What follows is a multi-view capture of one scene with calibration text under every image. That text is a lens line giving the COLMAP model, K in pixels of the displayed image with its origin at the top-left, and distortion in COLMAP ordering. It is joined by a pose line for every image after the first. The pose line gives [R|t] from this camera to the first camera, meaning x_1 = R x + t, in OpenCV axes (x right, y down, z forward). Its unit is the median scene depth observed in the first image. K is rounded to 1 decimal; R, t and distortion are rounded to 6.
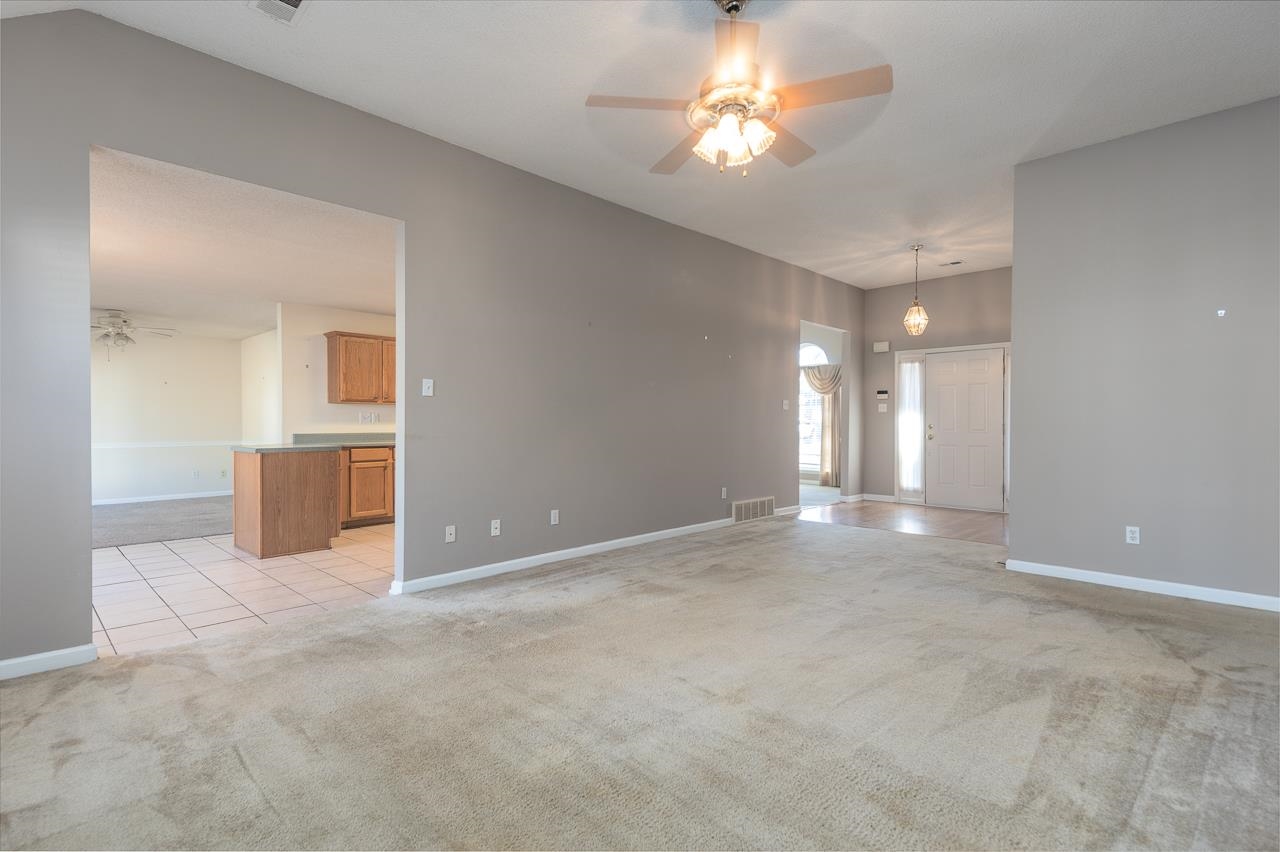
lens RADIAL K [[613.5, 0, 640.0], [0, 613.5, 426.0], [0, 0, 1]] dist [0.041034, -0.000423]
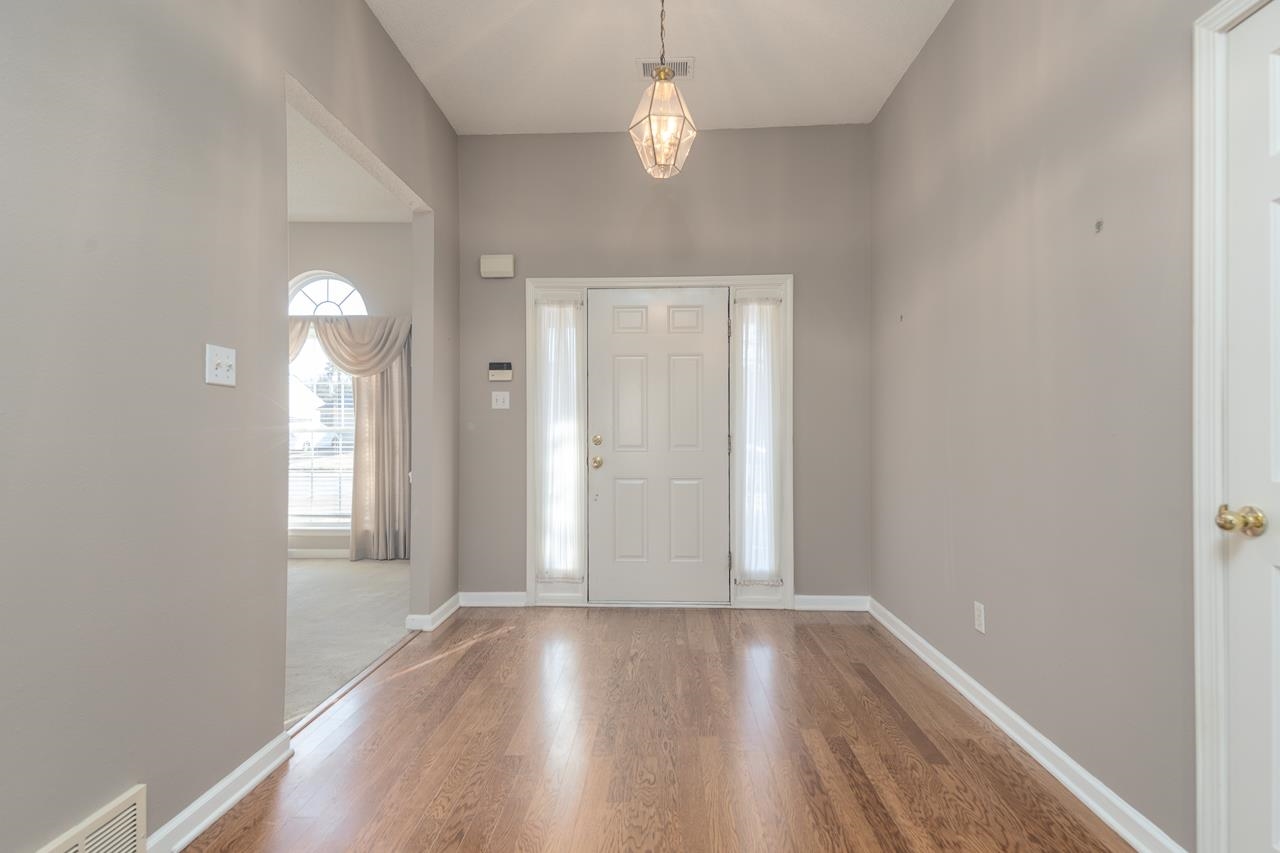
lens RADIAL K [[613.5, 0, 640.0], [0, 613.5, 426.5], [0, 0, 1]] dist [0.041034, -0.000423]
pose [[0.744354, -0.001307, 0.667784, 0.170988], [0.010871, 0.999889, -0.010161, -0.004344], [-0.667697, 0.014822, 0.744286, 0.611435]]
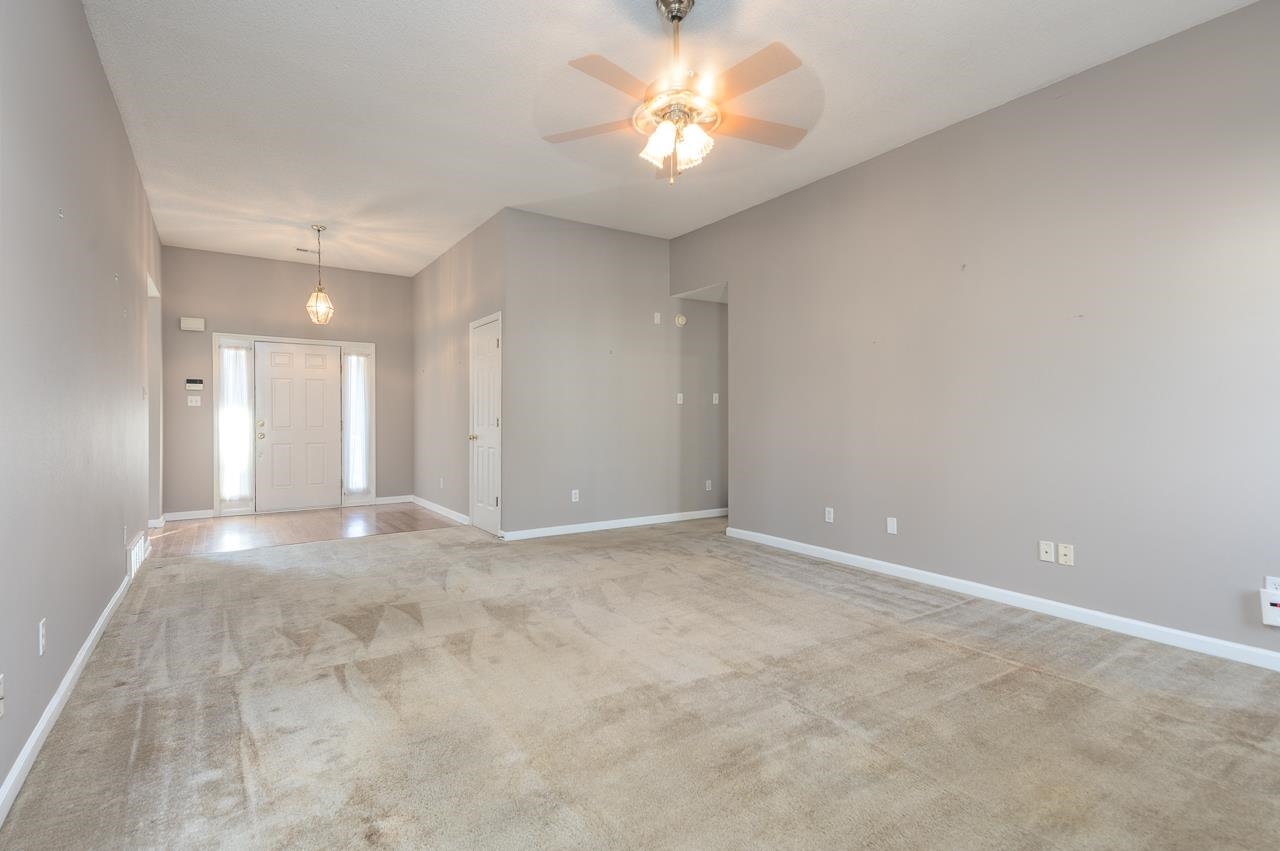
lens RADIAL K [[613.5, 0, 640.0], [0, 613.5, 425.5], [0, 0, 1]] dist [0.041034, -0.000423]
pose [[0.200086, -0.015752, 0.979652, -0.292629], [0.008337, 0.999862, 0.014374, -0.004812], [-0.979743, 0.005292, 0.200189, 0.284467]]
